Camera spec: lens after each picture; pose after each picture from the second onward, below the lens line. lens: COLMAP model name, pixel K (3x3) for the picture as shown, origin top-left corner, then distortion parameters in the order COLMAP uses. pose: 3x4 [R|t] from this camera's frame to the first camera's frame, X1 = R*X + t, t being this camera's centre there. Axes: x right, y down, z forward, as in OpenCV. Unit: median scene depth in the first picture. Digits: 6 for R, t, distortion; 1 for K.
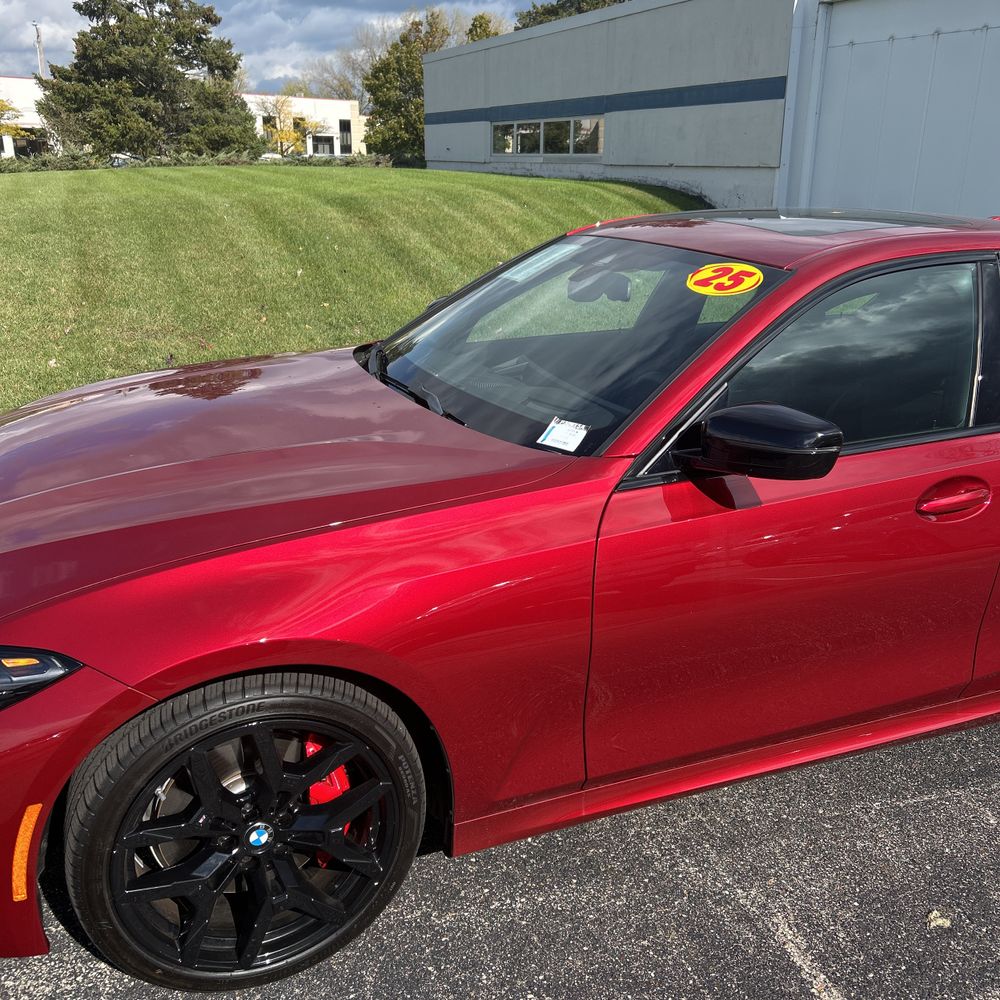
lens RADIAL K [[1007.7, 0, 488.3], [0, 1007.7, 496.8], [0, 0, 1]] dist [-0.003262, 0.018320]
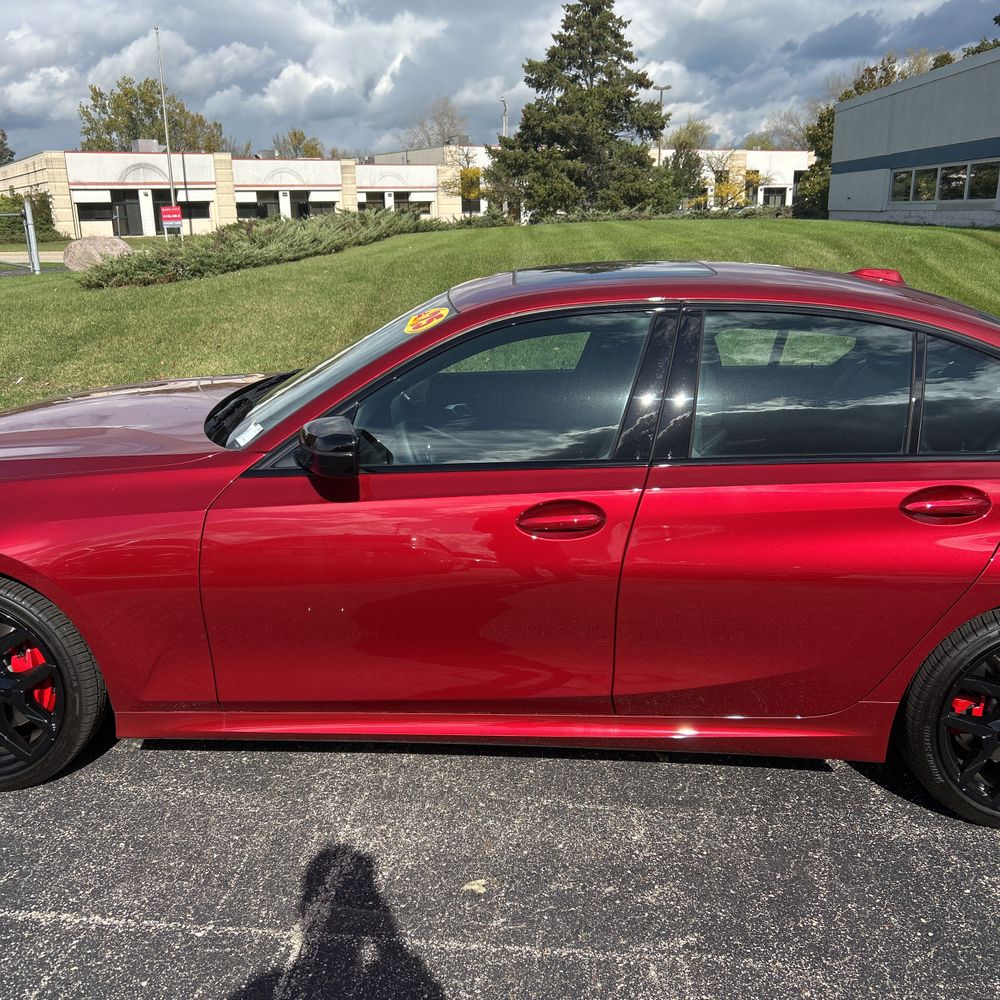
lens RADIAL K [[1007.7, 0, 488.3], [0, 1007.7, 496.8], [0, 0, 1]] dist [-0.003262, 0.018320]
pose [[0.908071, 0.090488, -0.408923, 0.936114], [-0.109911, 0.993647, -0.024195, 0.016386], [0.404136, 0.066916, 0.912248, -0.048522]]
